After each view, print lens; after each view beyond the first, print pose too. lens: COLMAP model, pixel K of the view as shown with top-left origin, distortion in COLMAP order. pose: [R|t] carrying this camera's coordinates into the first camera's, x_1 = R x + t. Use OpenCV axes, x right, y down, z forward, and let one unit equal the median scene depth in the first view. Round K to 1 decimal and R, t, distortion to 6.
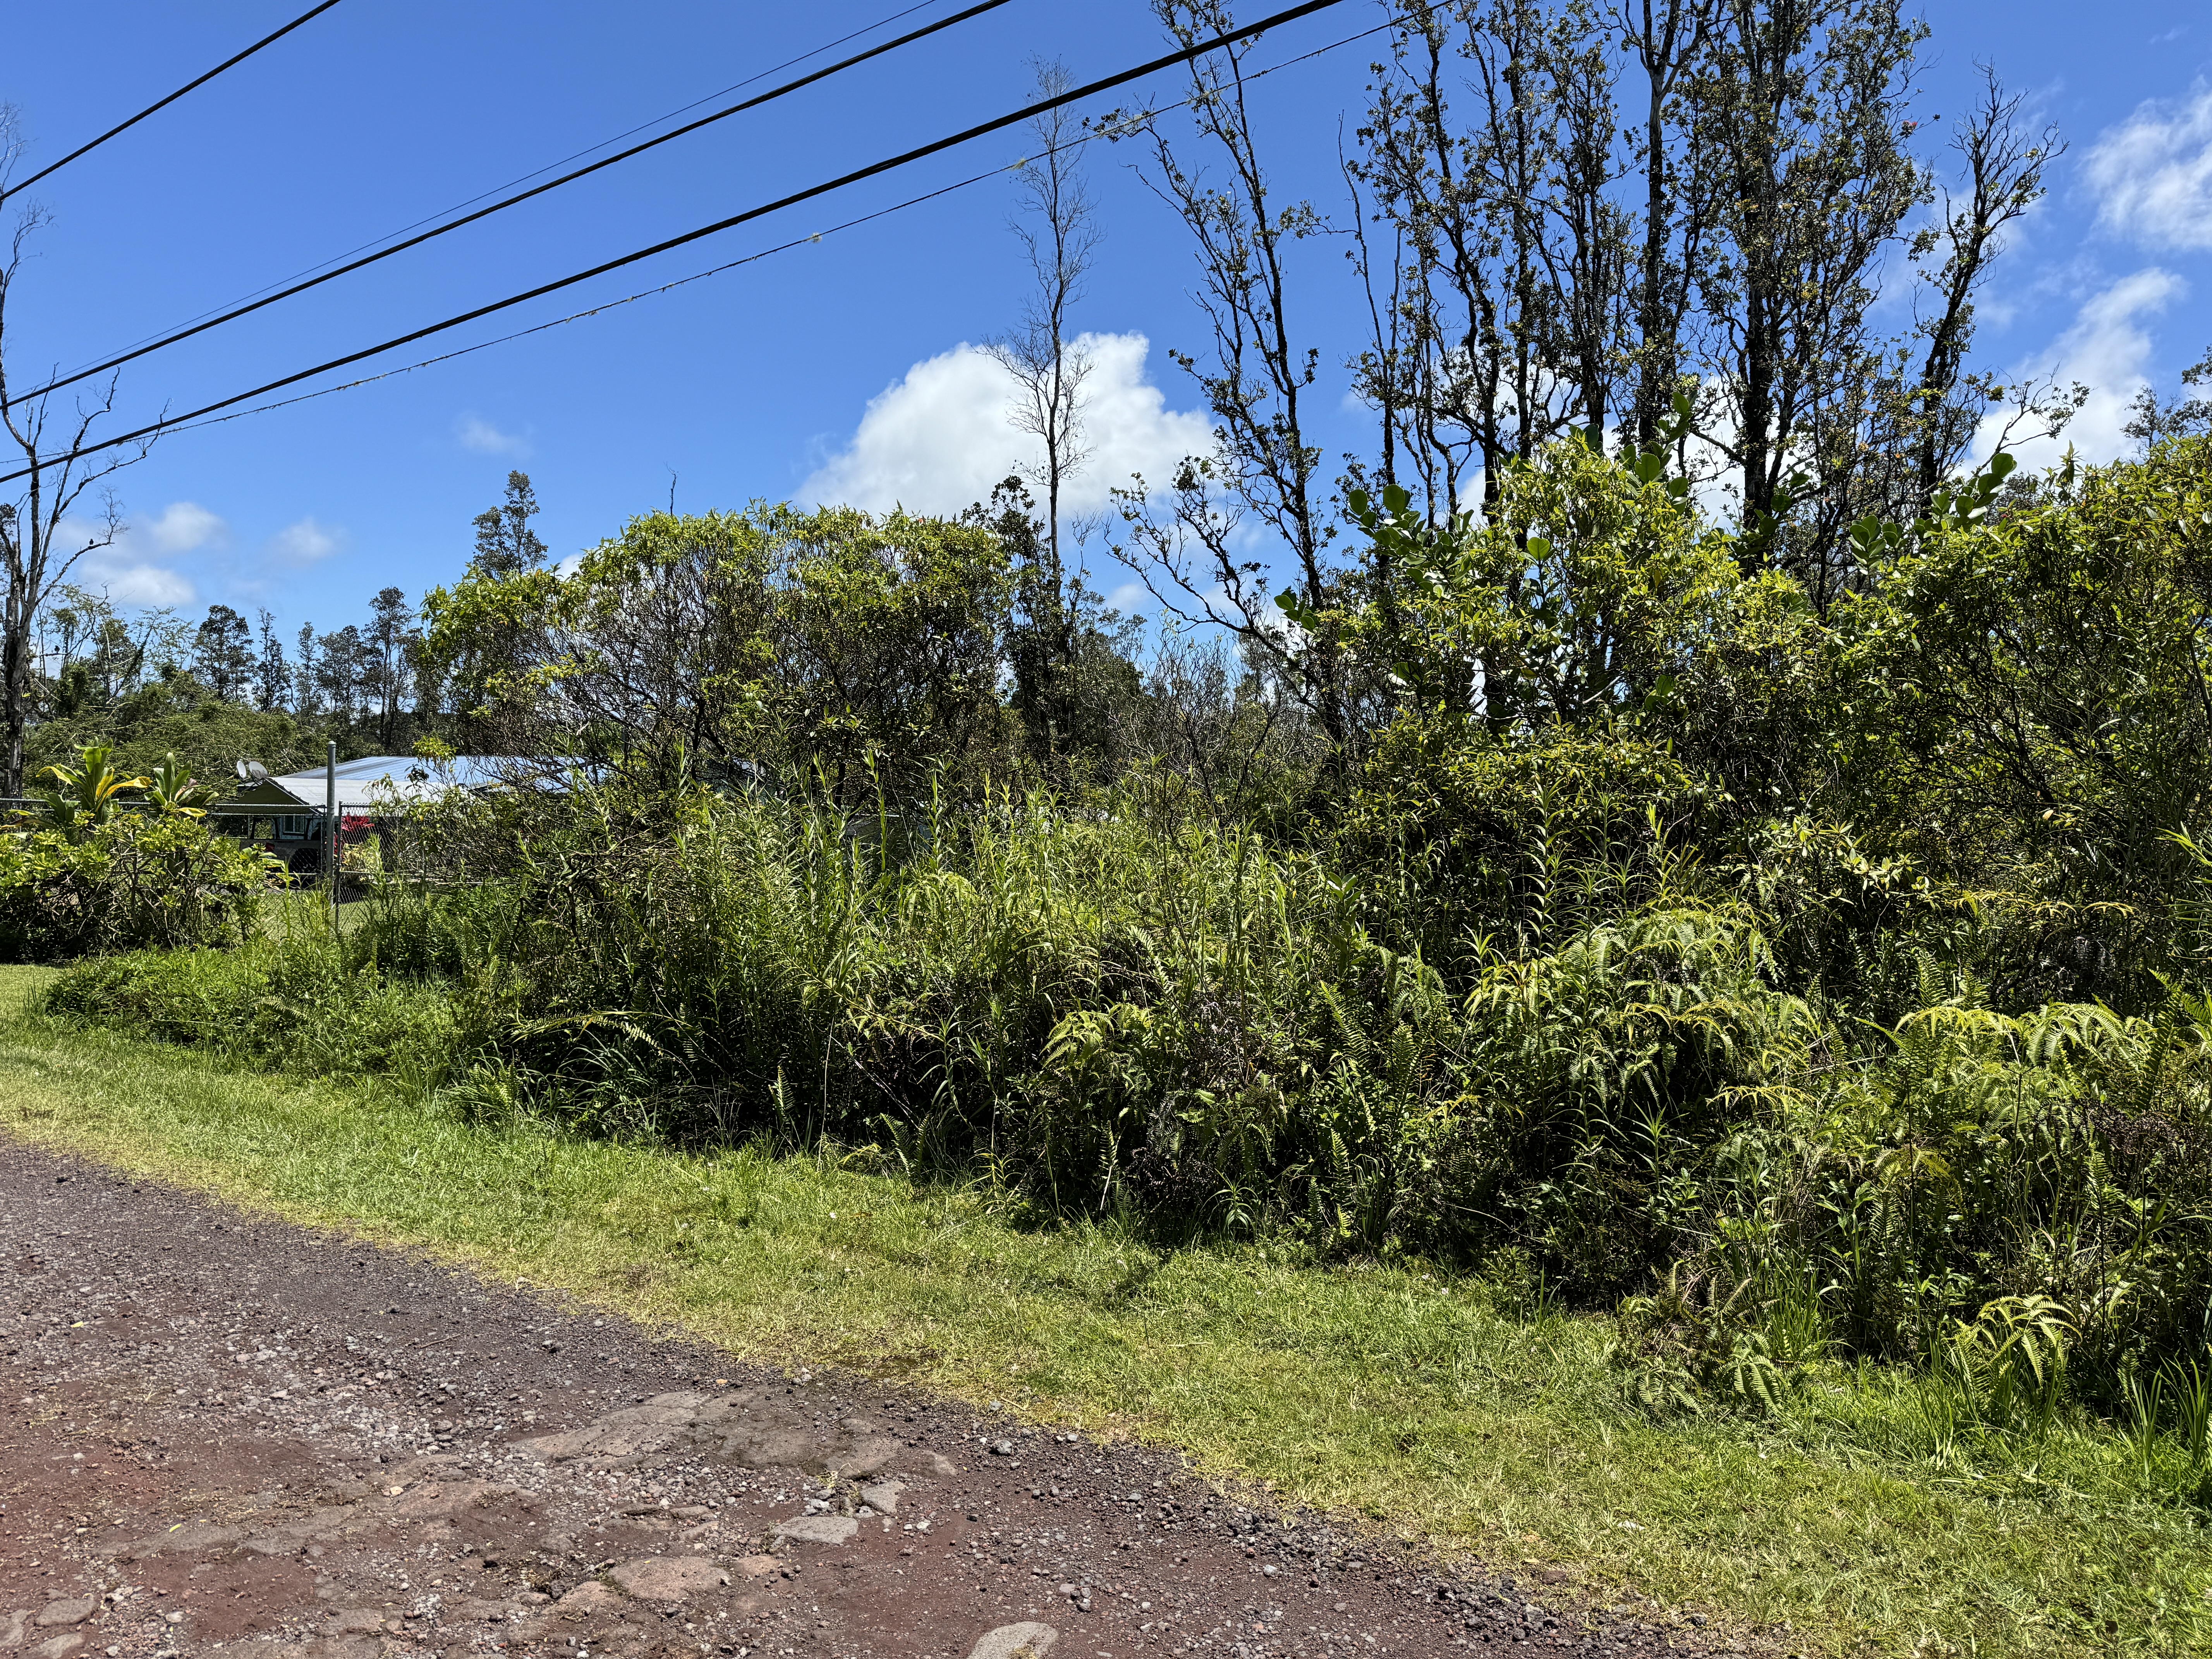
lens RADIAL K [[1543.2, 0, 1106.0], [0, 1543.2, 829.5], [0, 0, 1]] dist [0.043202, -0.064340]
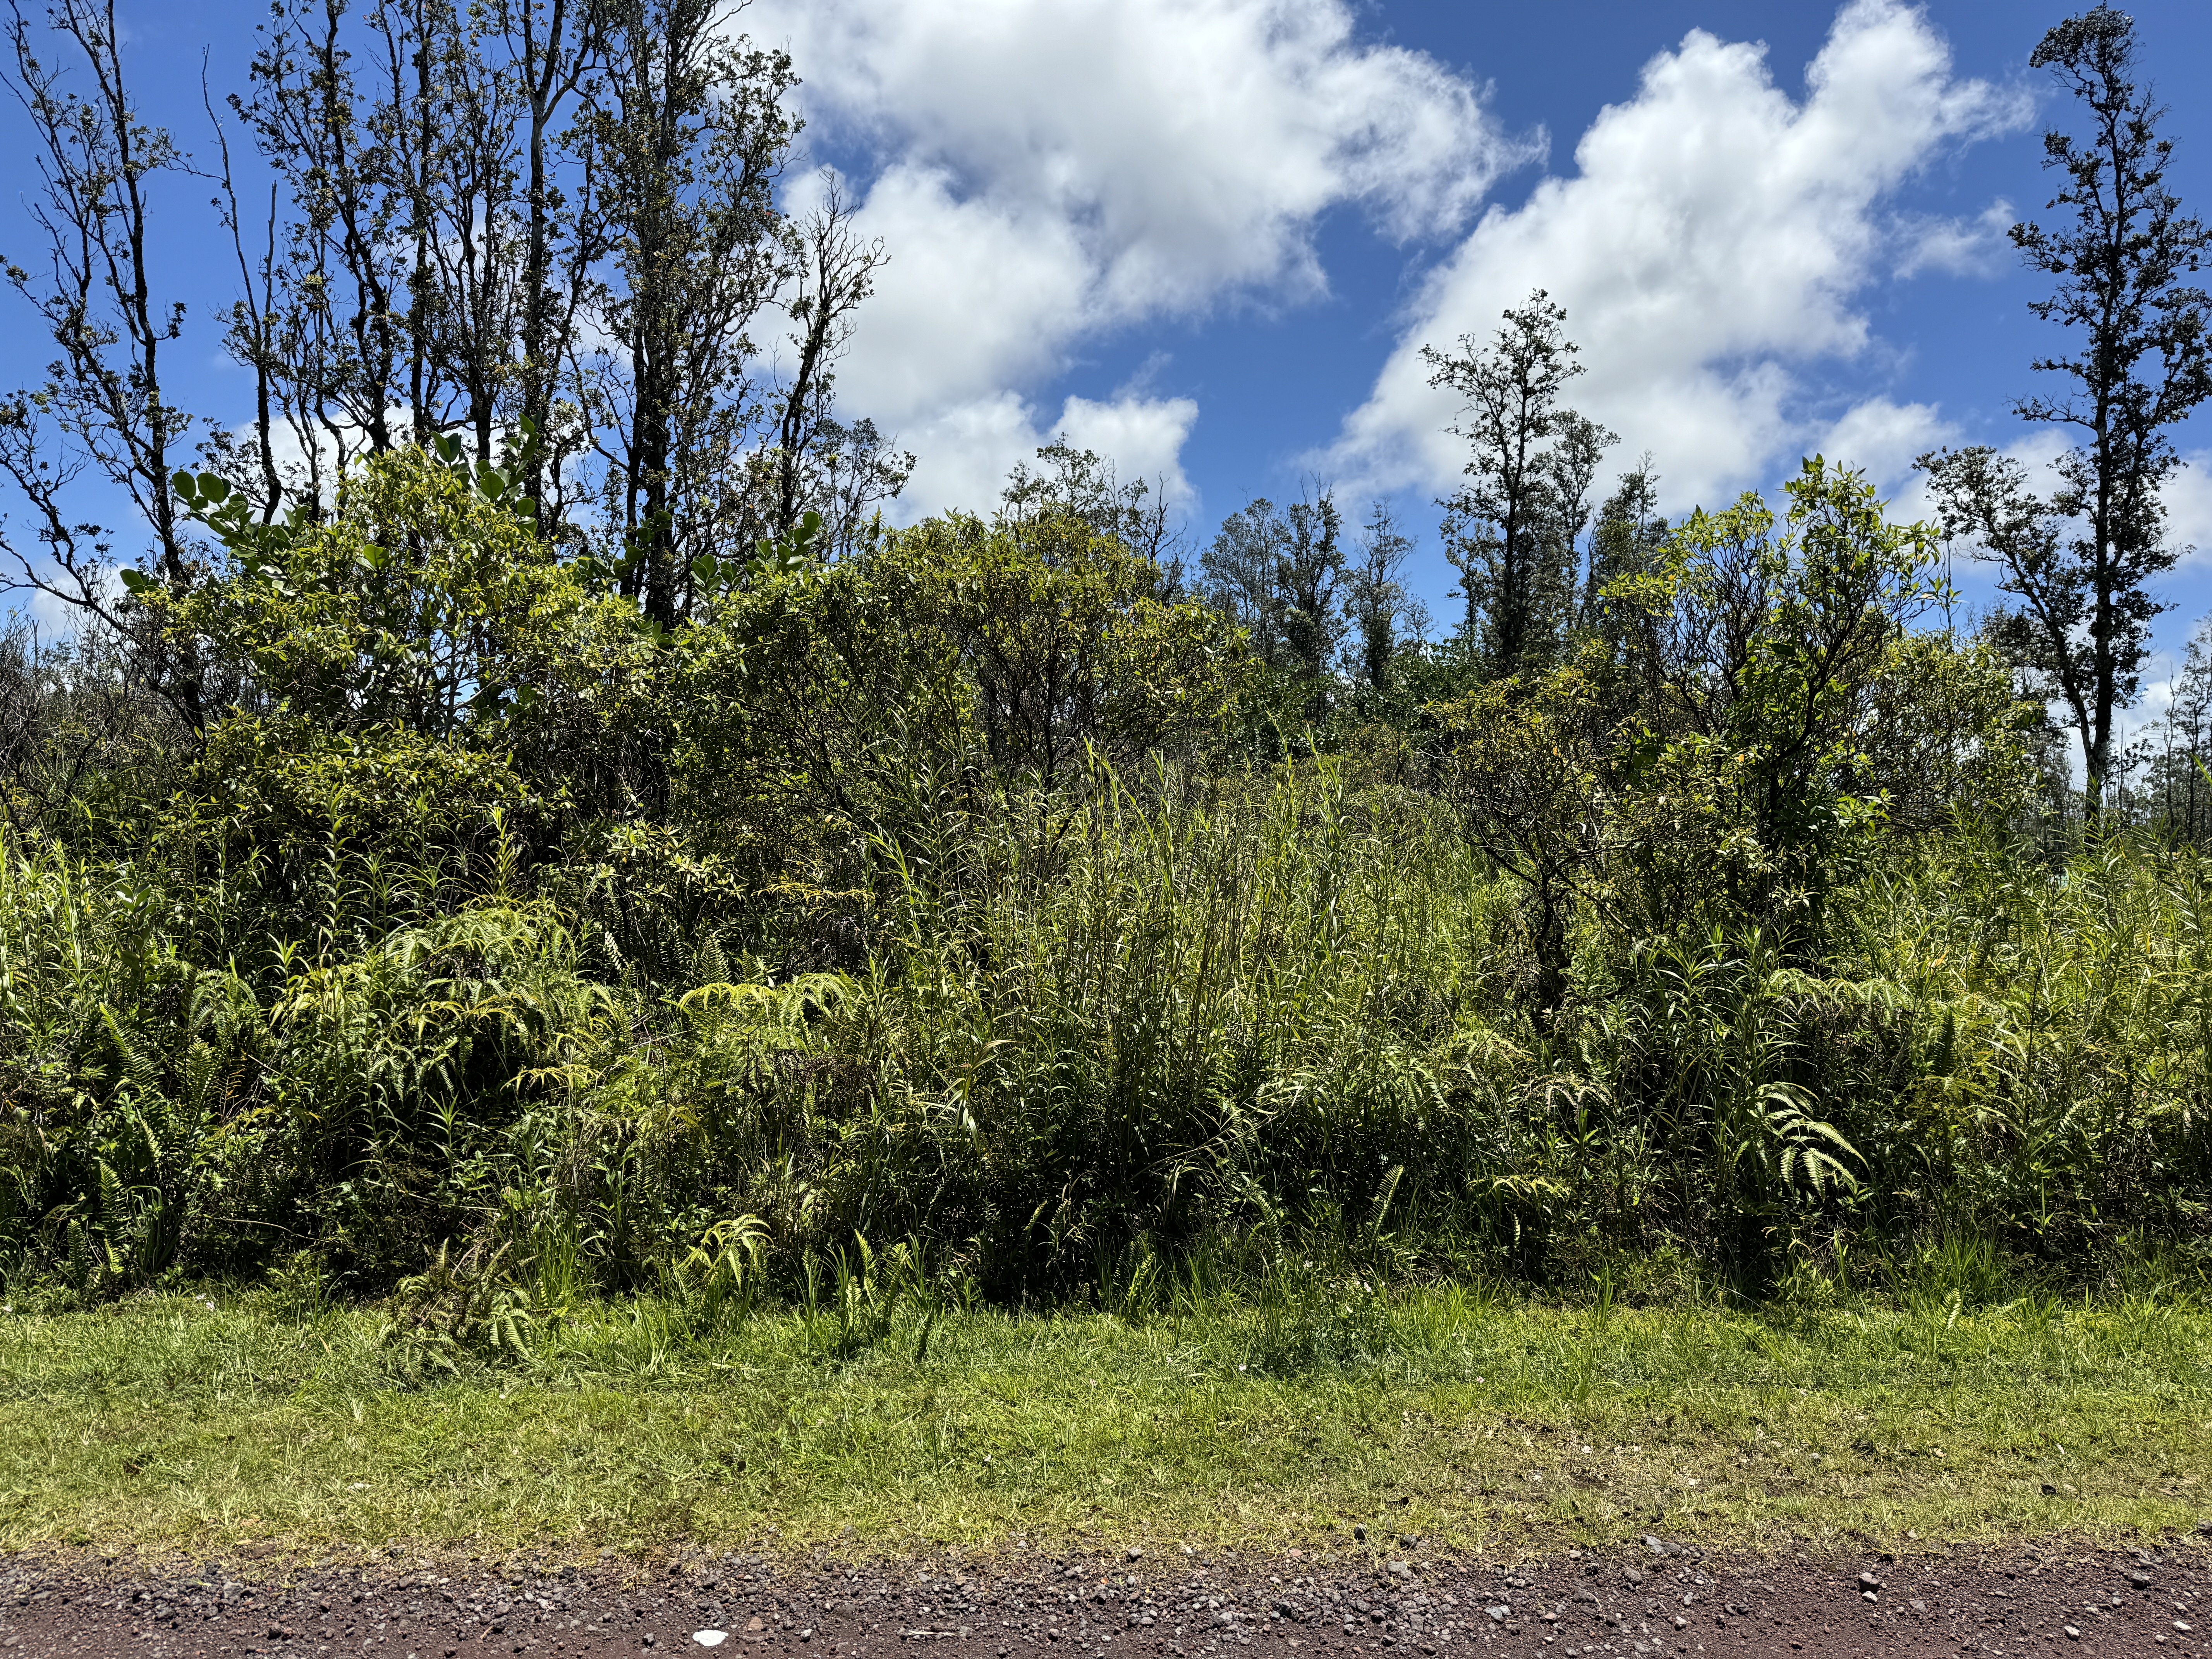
lens RADIAL K [[1555.9, 0, 1100.0], [0, 1555.9, 822.5], [0, 0, 1]] dist [0.019457, -0.031487]
pose [[0.805307, -0.004365, 0.592842, 0.071917], [0.006804, 0.999975, -0.001881, -0.003117], [-0.592819, 0.005548, 0.805317, -0.109790]]
